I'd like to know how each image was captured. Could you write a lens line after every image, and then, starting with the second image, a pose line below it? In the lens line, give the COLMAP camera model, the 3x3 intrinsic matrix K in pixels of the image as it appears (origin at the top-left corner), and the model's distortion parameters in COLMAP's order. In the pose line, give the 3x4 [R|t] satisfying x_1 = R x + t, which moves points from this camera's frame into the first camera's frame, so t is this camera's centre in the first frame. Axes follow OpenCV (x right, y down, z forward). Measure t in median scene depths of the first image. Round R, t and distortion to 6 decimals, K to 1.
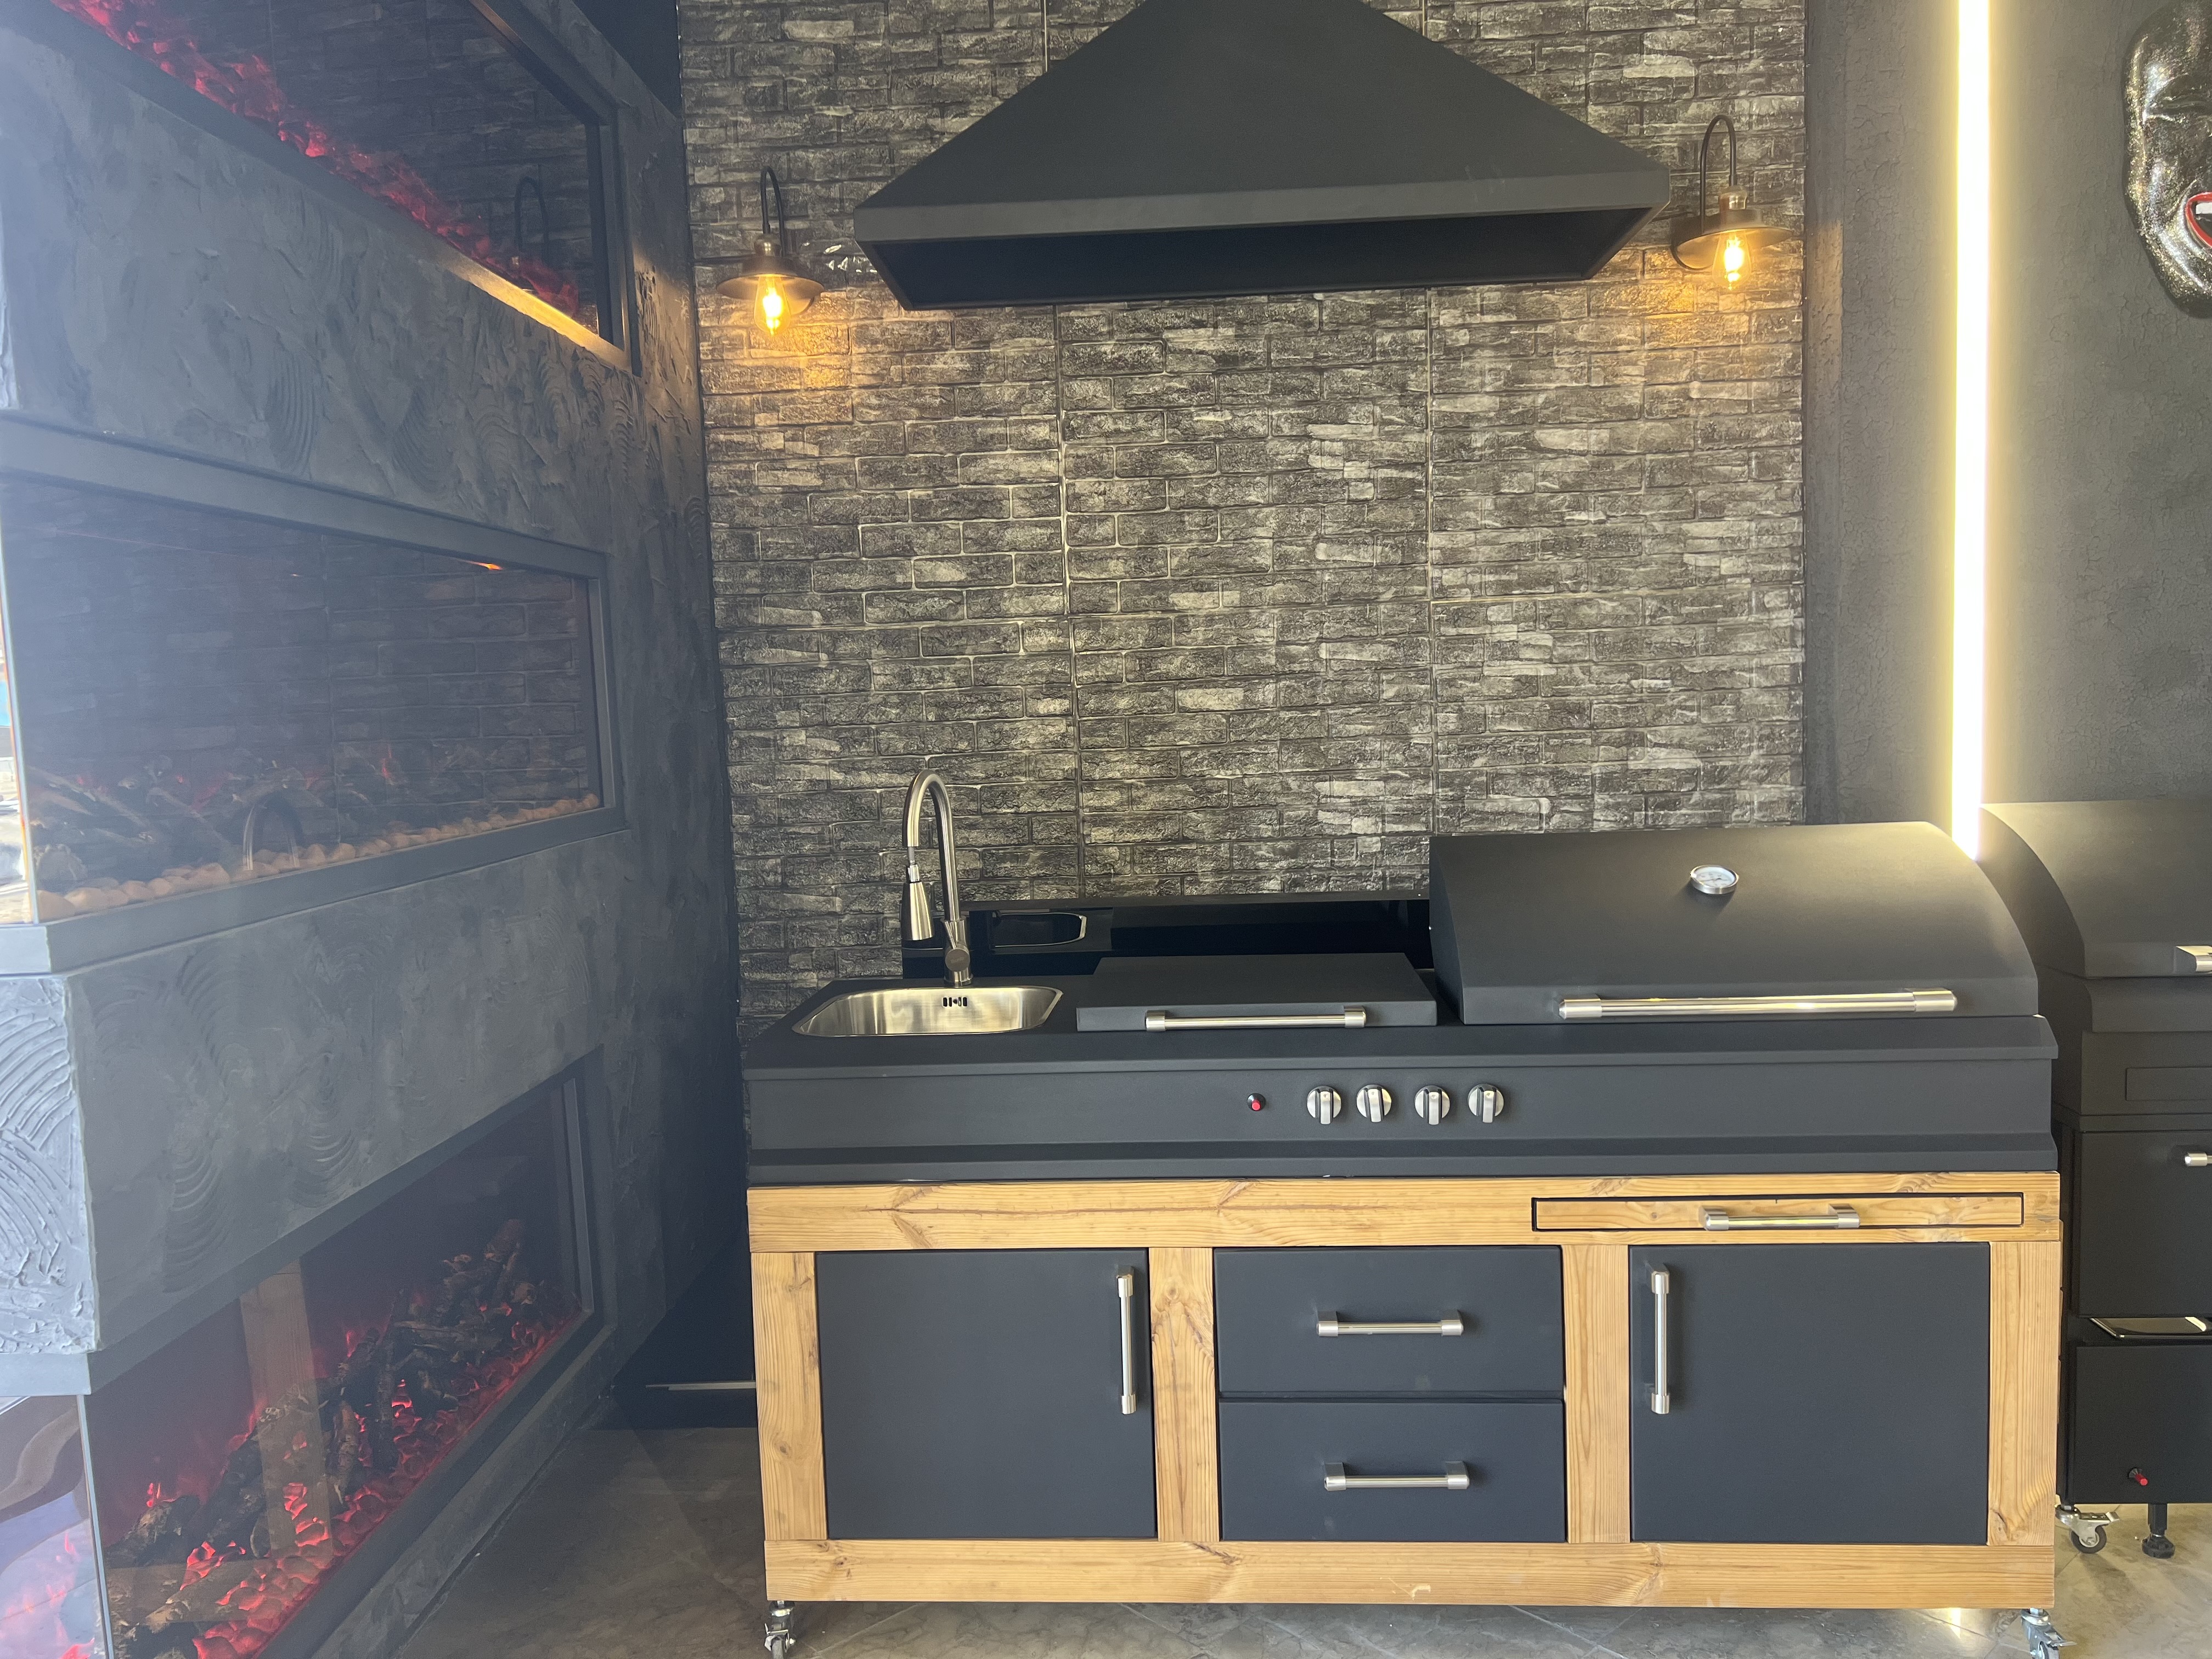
lens RADIAL K [[1651.9, 0, 1094.0], [0, 1651.9, 838.1], [0, 0, 1]] dist [0.058146, -0.068016]
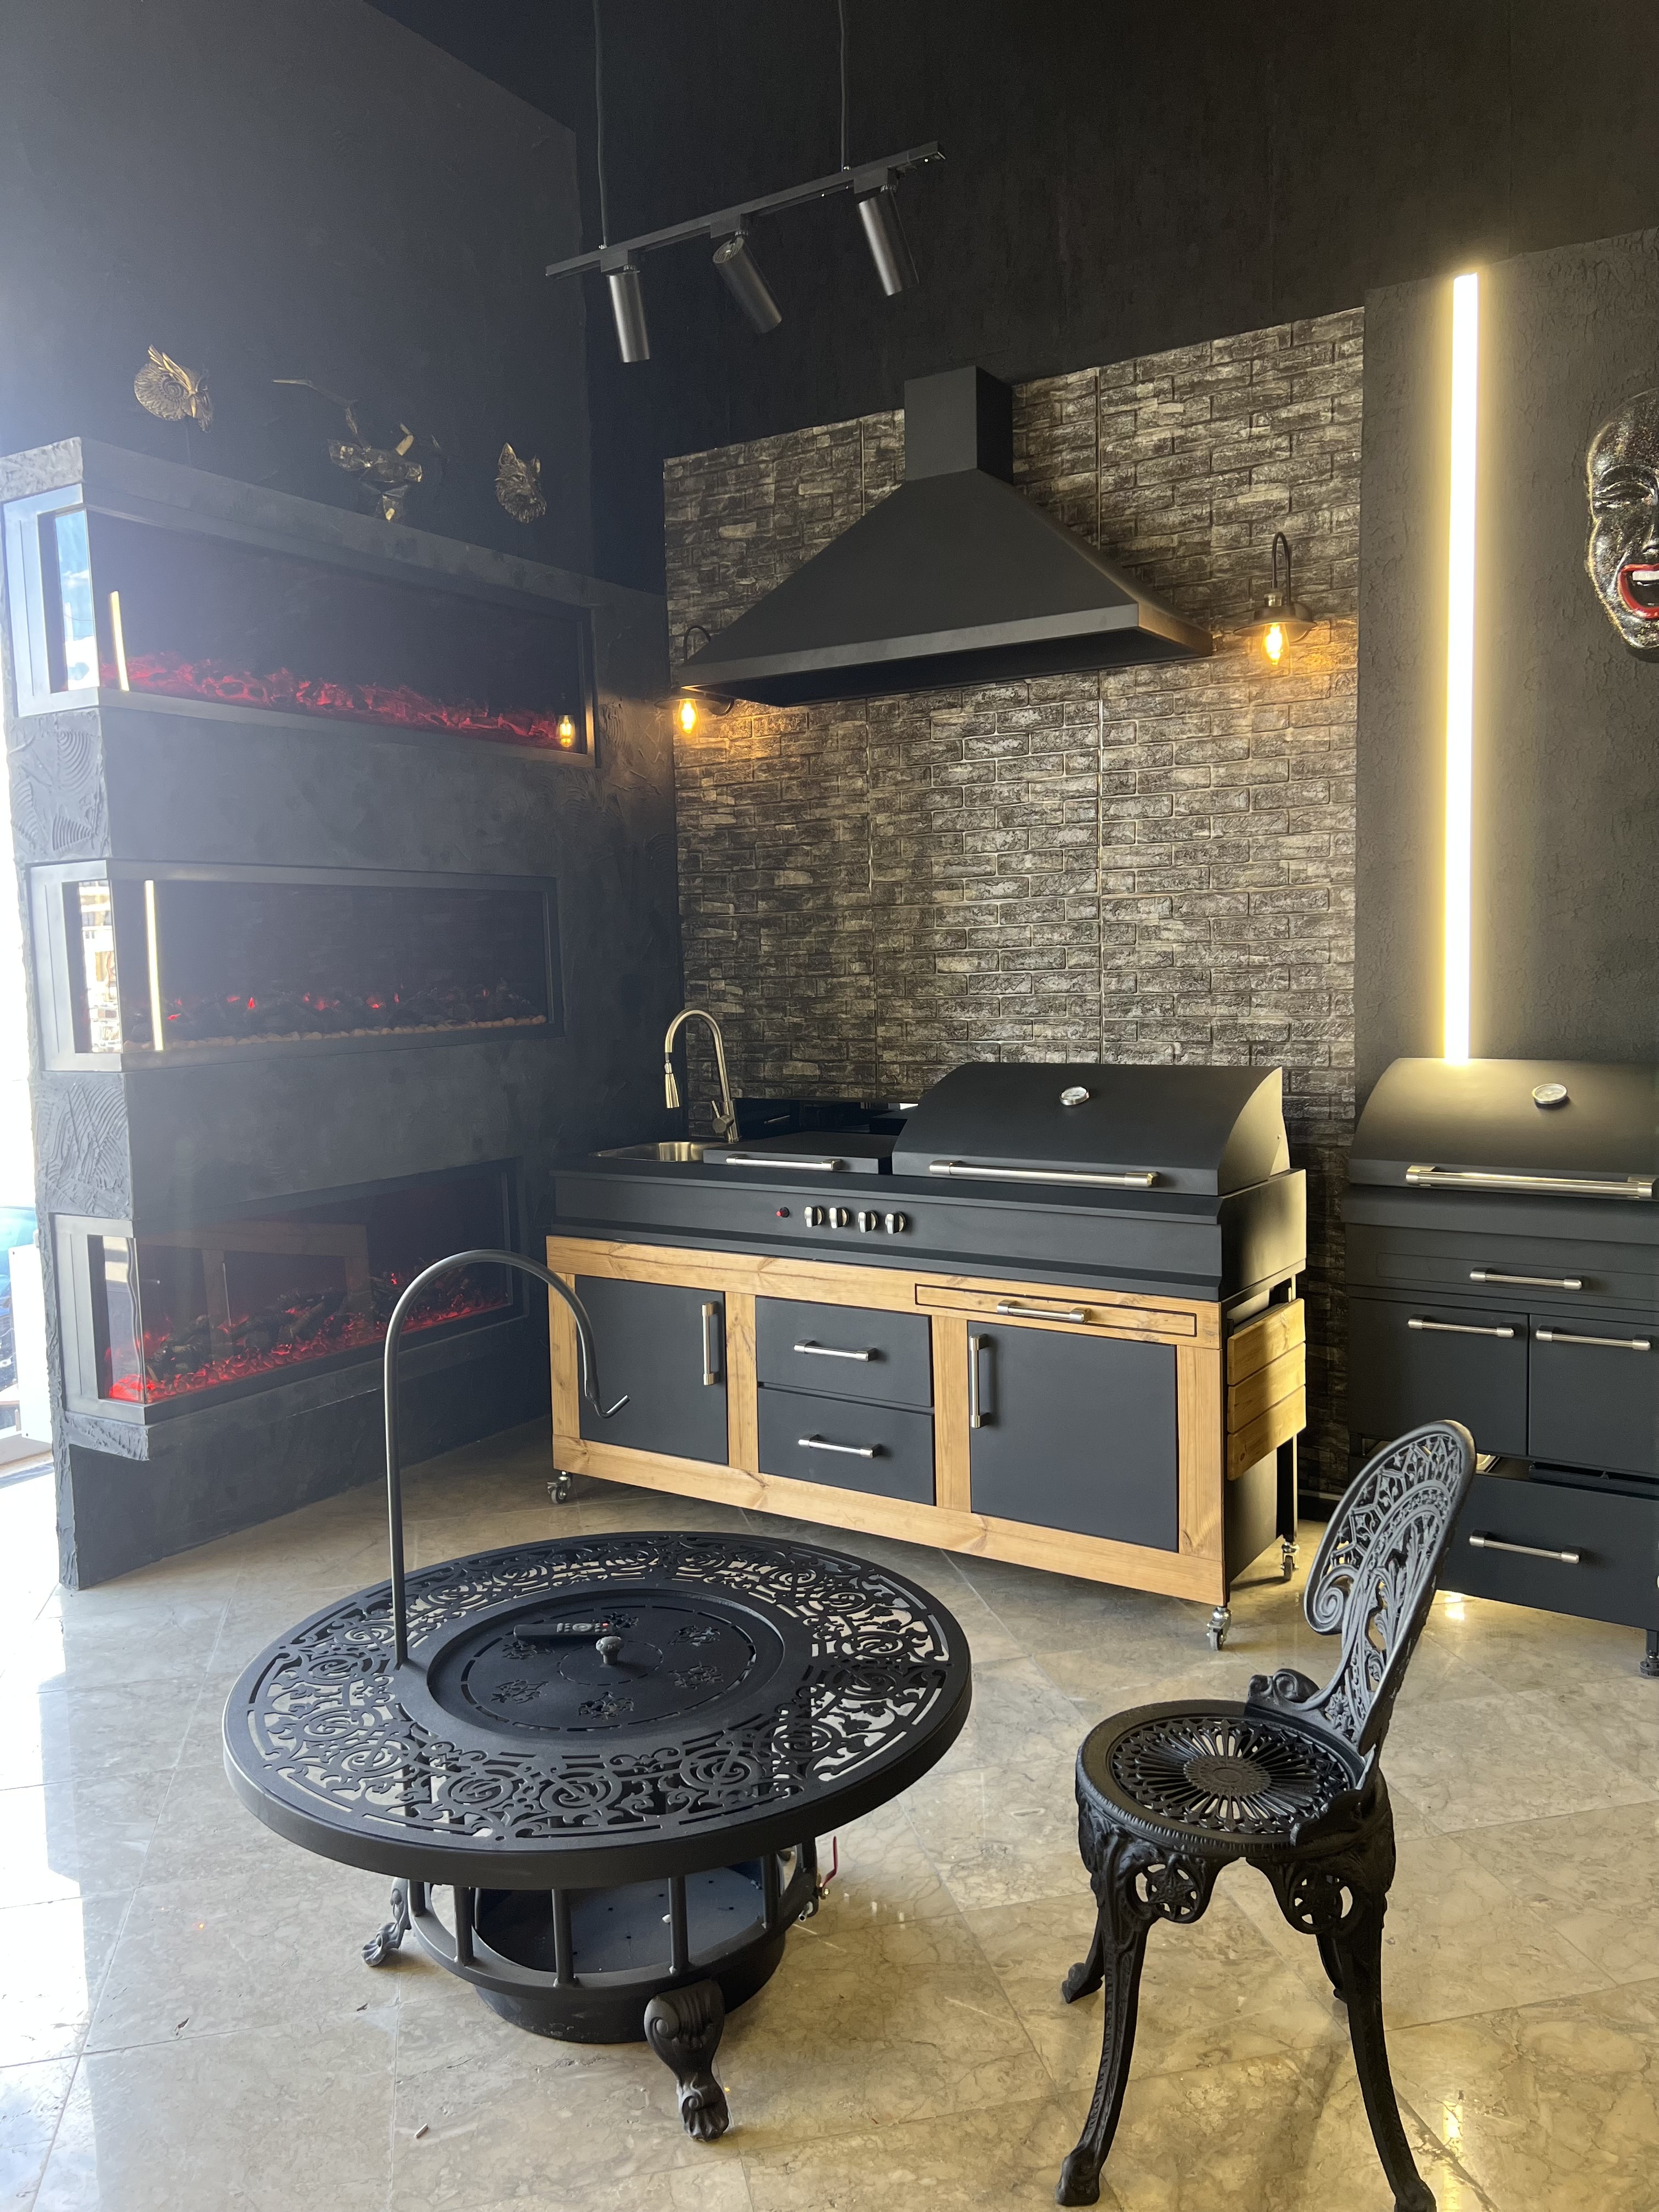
lens RADIAL K [[1651.9, 0, 824.7], [0, 1651.9, 1104.0], [0, 0, 1]] dist [0.058146, -0.068016]
pose [[0.871822, 0.058463, -0.486322, 0.697026], [-0.050367, 0.998289, 0.029718, -0.000390], [0.487227, -0.001415, 0.873274, -0.318247]]
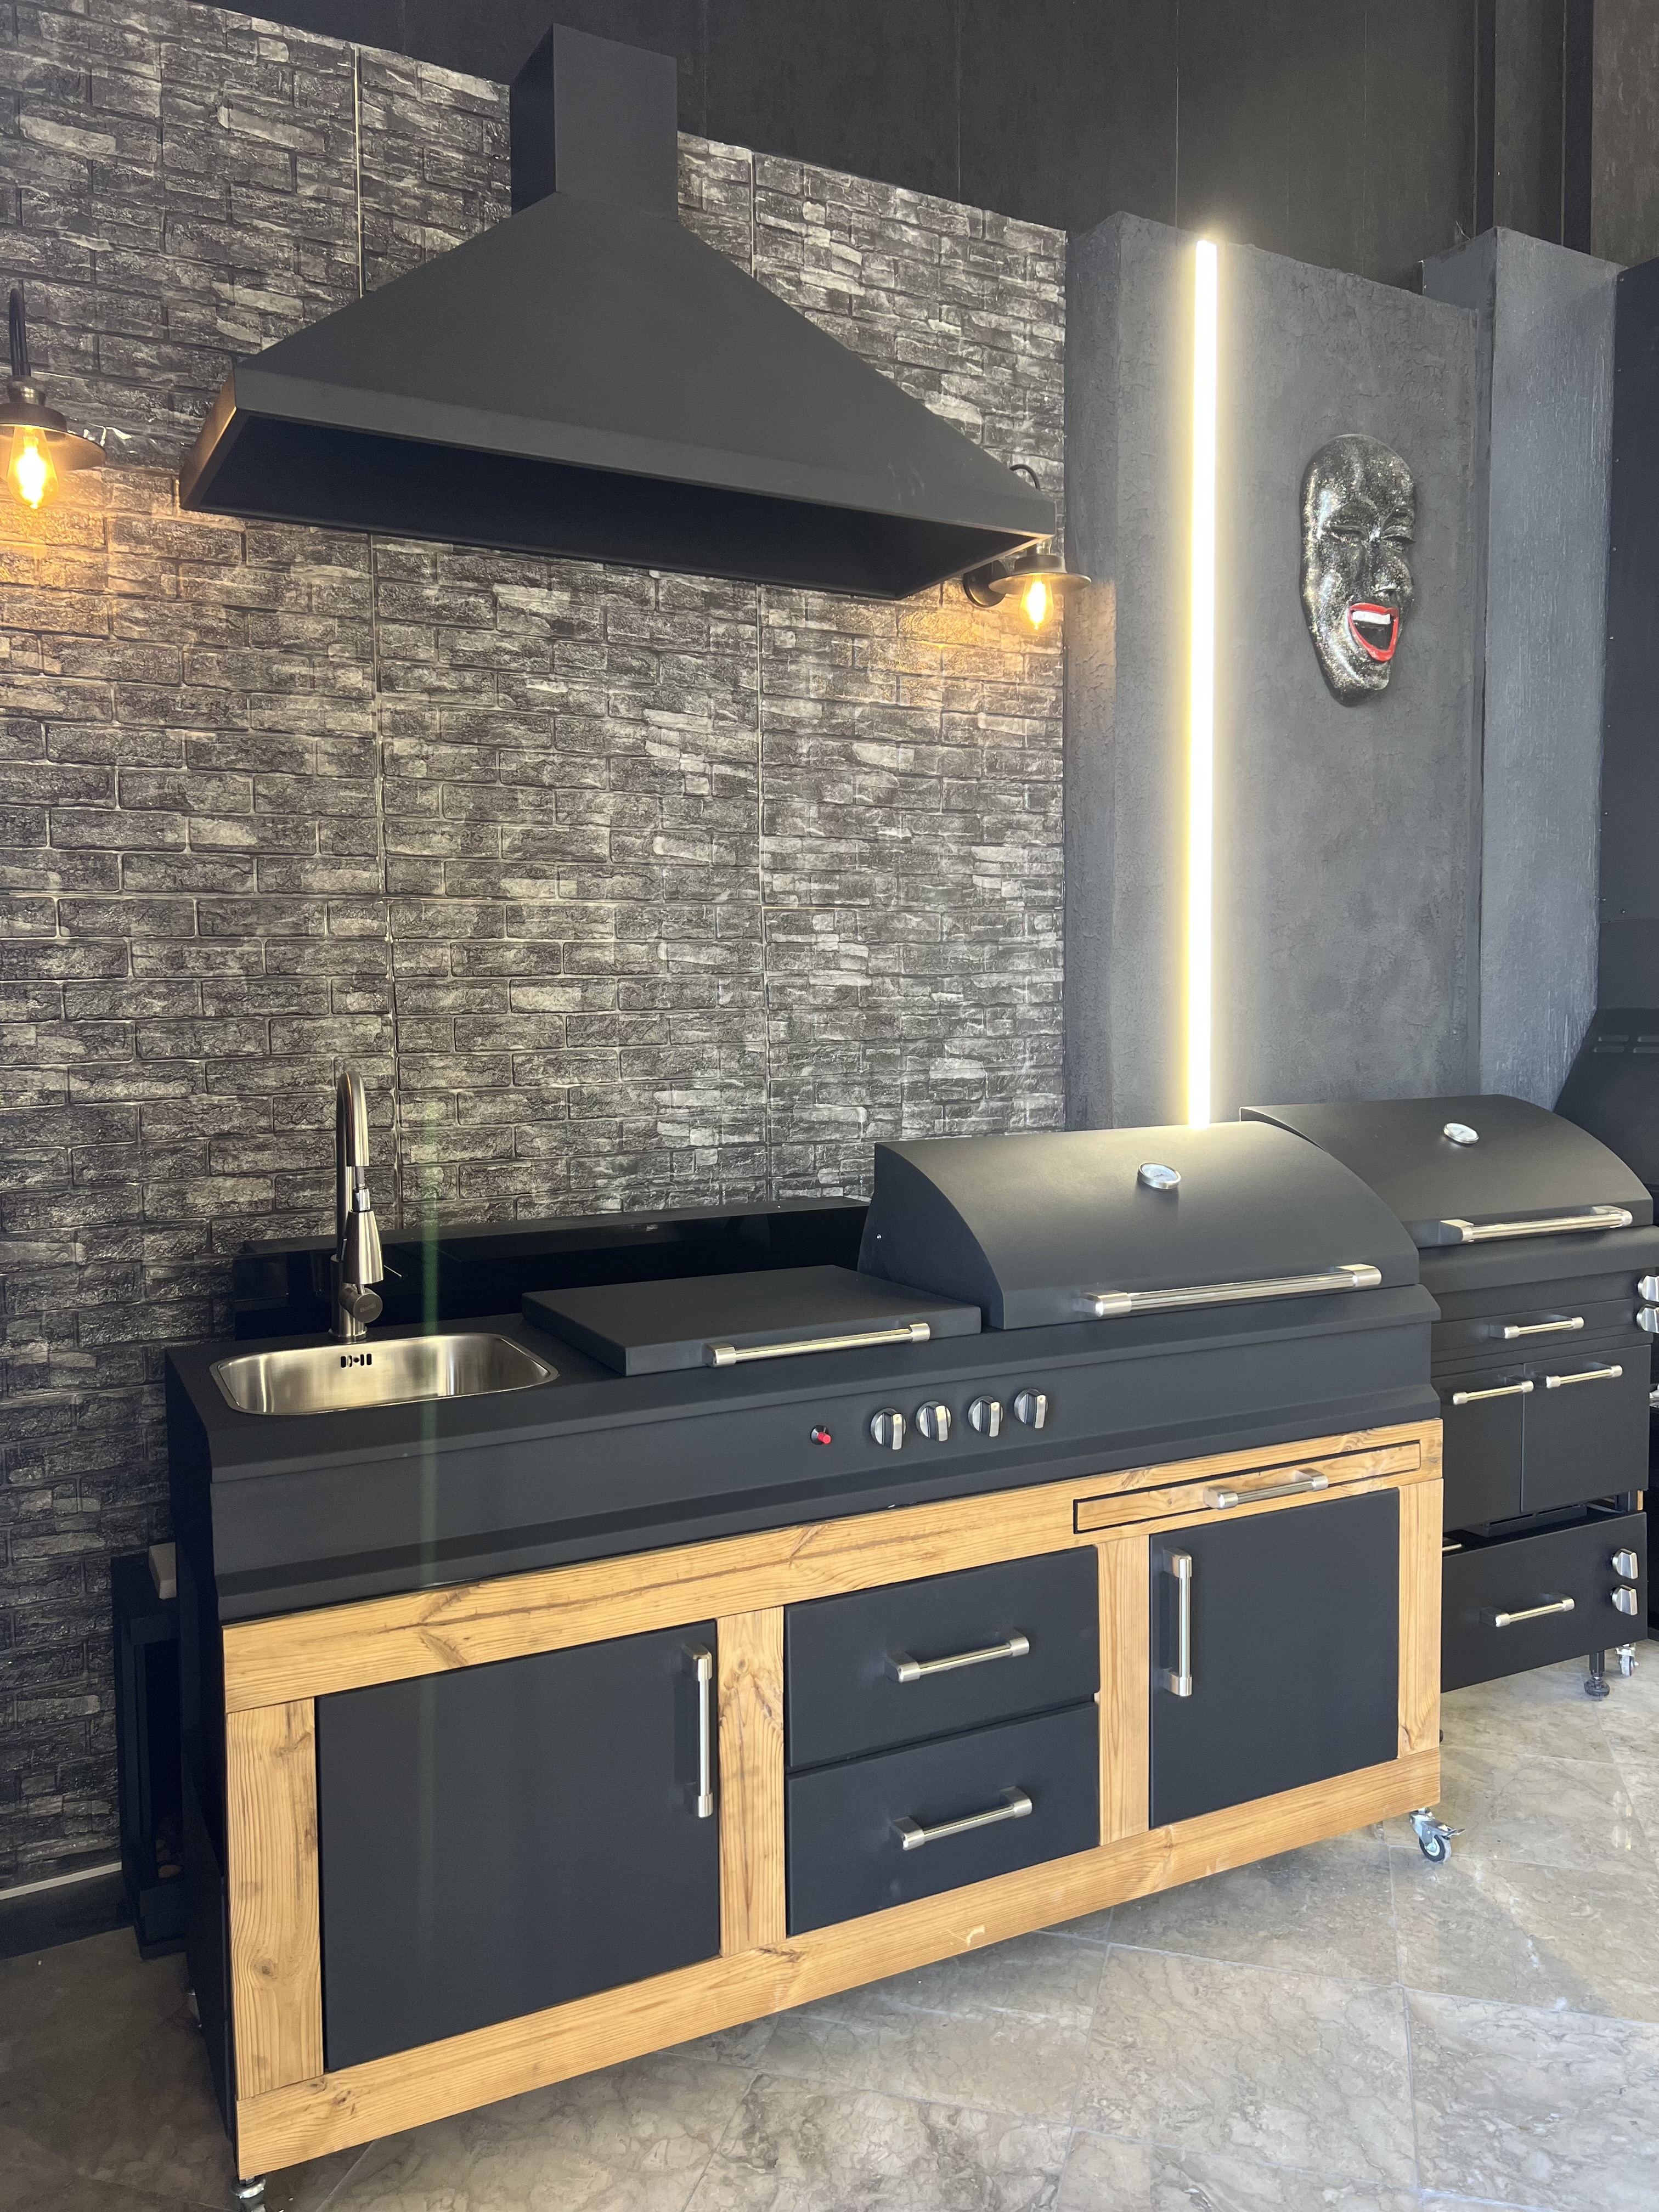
lens RADIAL K [[1651.9, 0, 814.0], [0, 1651.9, 1114.5], [0, 0, 1]] dist [0.058146, -0.068016]
pose [[0.856543, -0.009544, 0.515987, -0.276761], [0.026790, 0.999303, -0.025988, 0.005573], [-0.515380, 0.036083, 0.856202, 0.163518]]
